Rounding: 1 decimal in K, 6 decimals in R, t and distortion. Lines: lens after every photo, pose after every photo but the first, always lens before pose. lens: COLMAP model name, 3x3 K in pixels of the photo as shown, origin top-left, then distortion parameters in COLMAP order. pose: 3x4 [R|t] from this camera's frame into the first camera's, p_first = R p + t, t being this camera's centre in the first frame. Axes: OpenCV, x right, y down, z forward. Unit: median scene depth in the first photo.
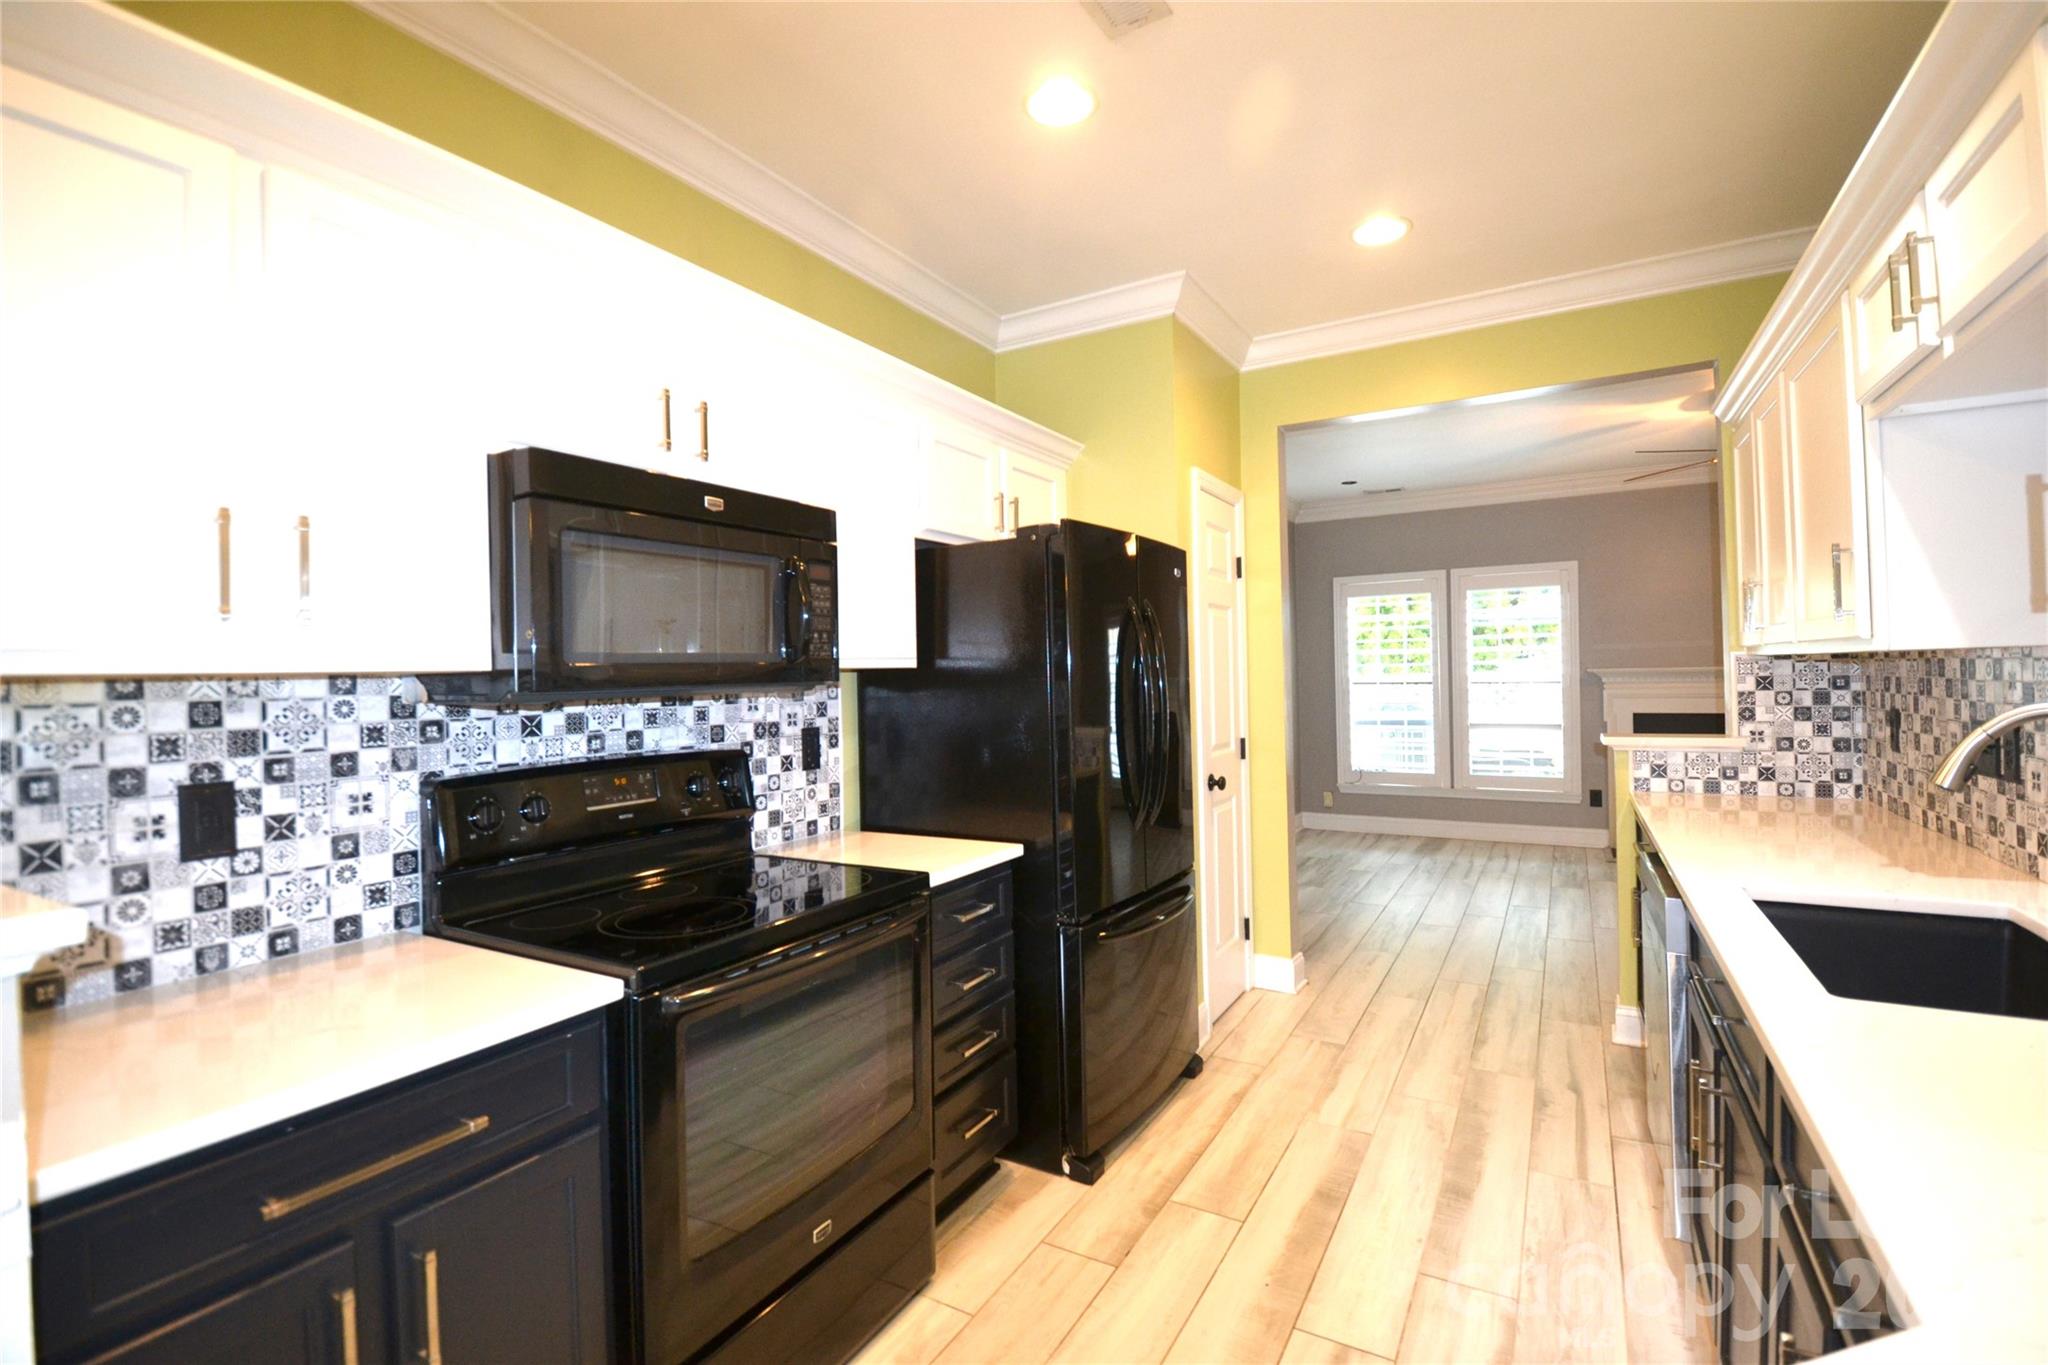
lens RADIAL K [[916.2, 0, 1024.0], [0, 916.2, 682.5], [0, 0, 1]] dist [-0.002059, -0.000189]
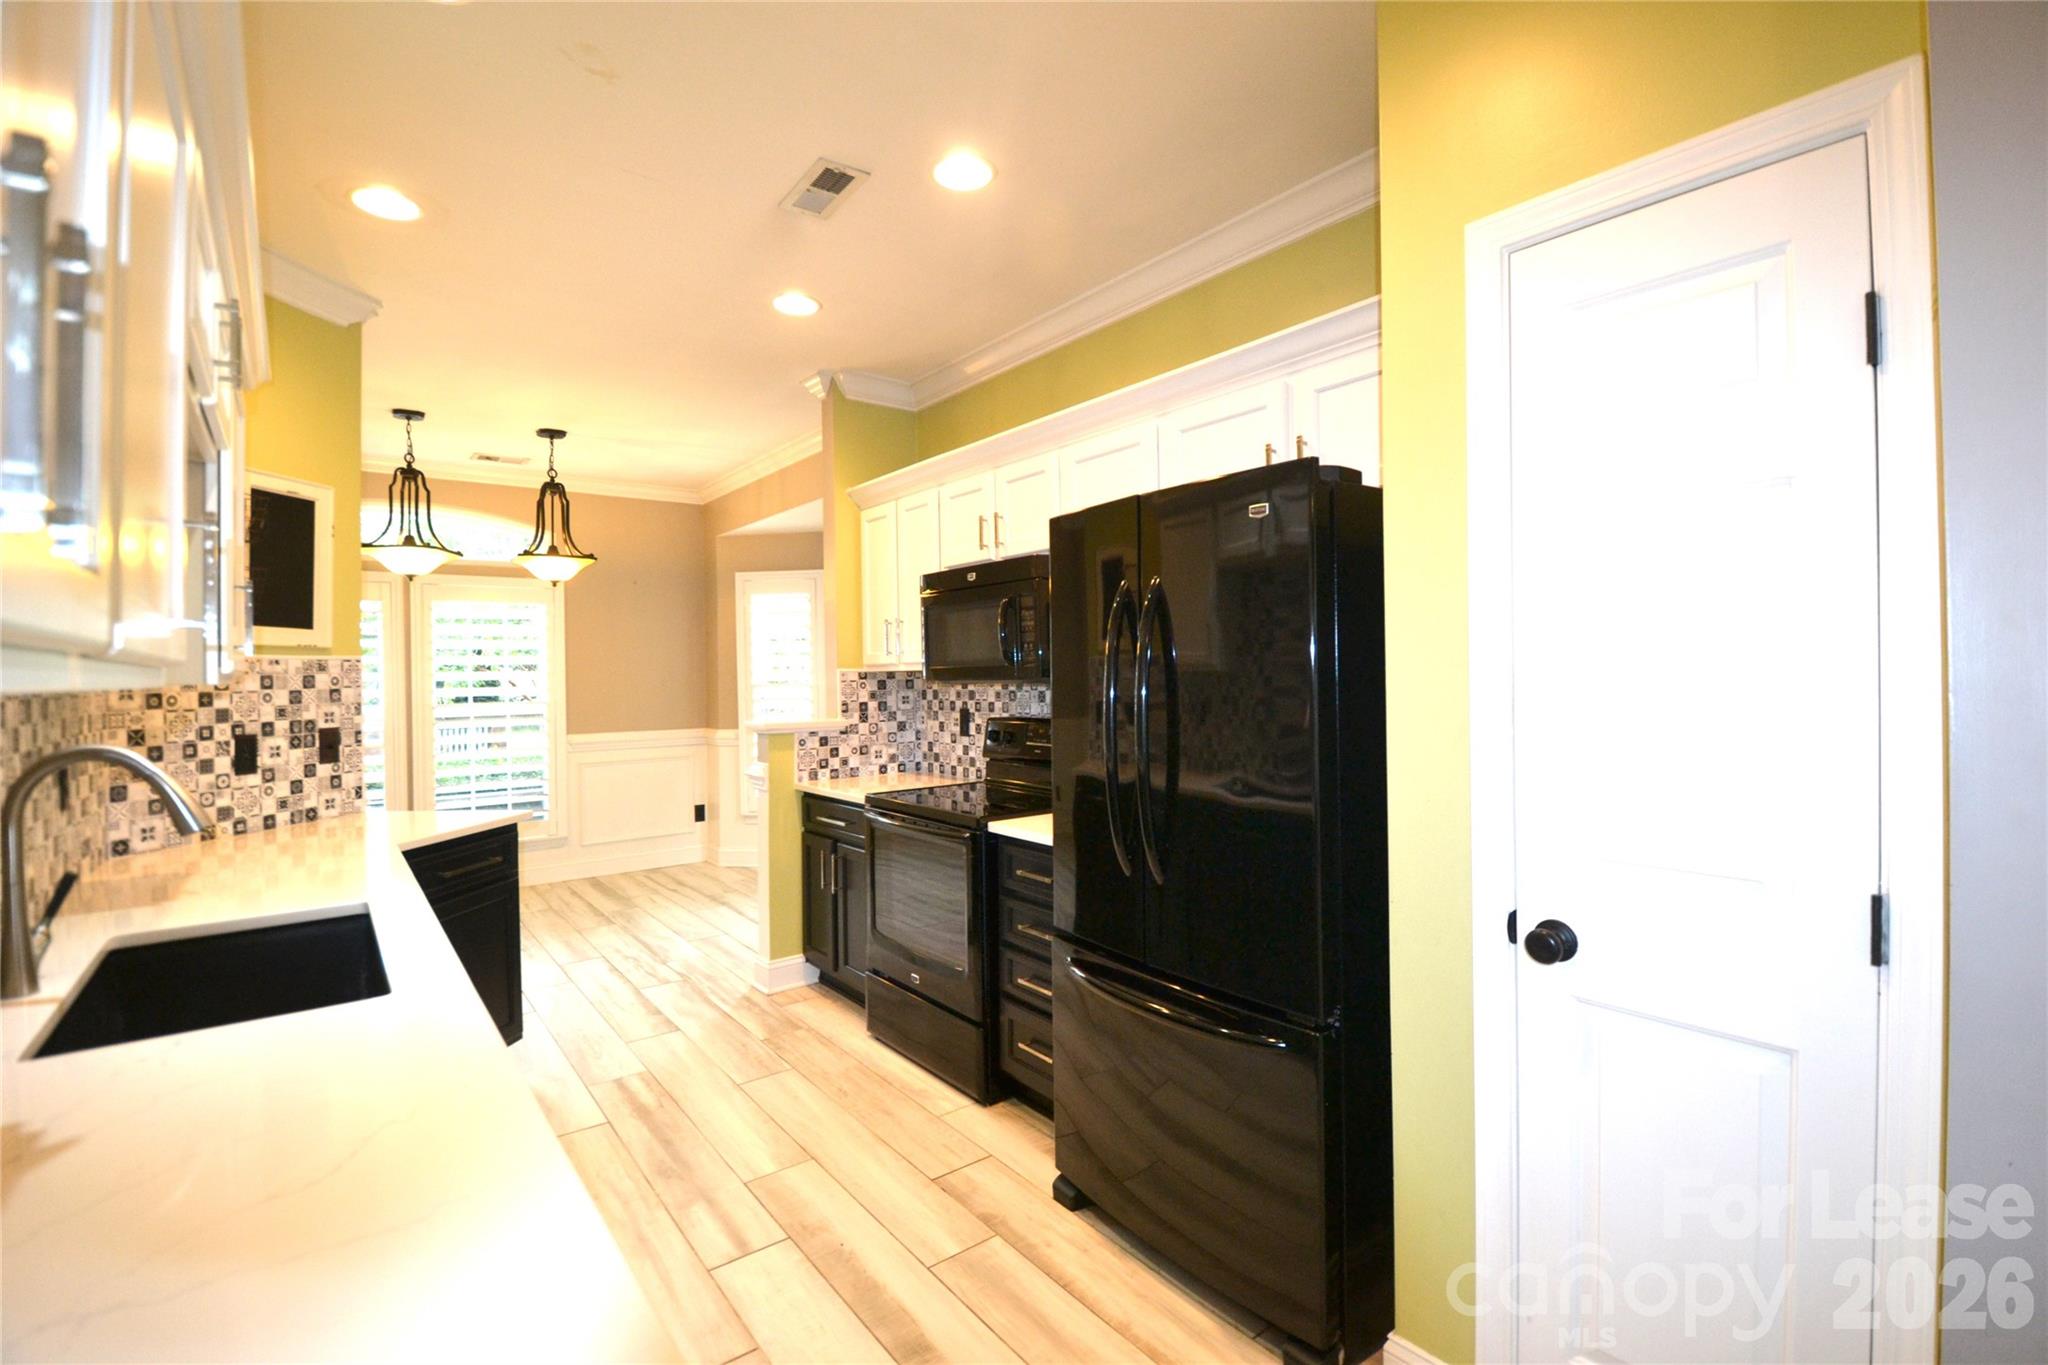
lens RADIAL K [[893.6, 0, 1024.0], [0, 893.6, 682.5], [0, 0, 1]] dist [0.001008, 0.000051]
pose [[-0.362843, 0.041854, -0.930910, 1.316458], [0.021667, 0.999100, 0.036475, -0.054456], [0.931598, -0.006935, -0.363423, 1.820254]]
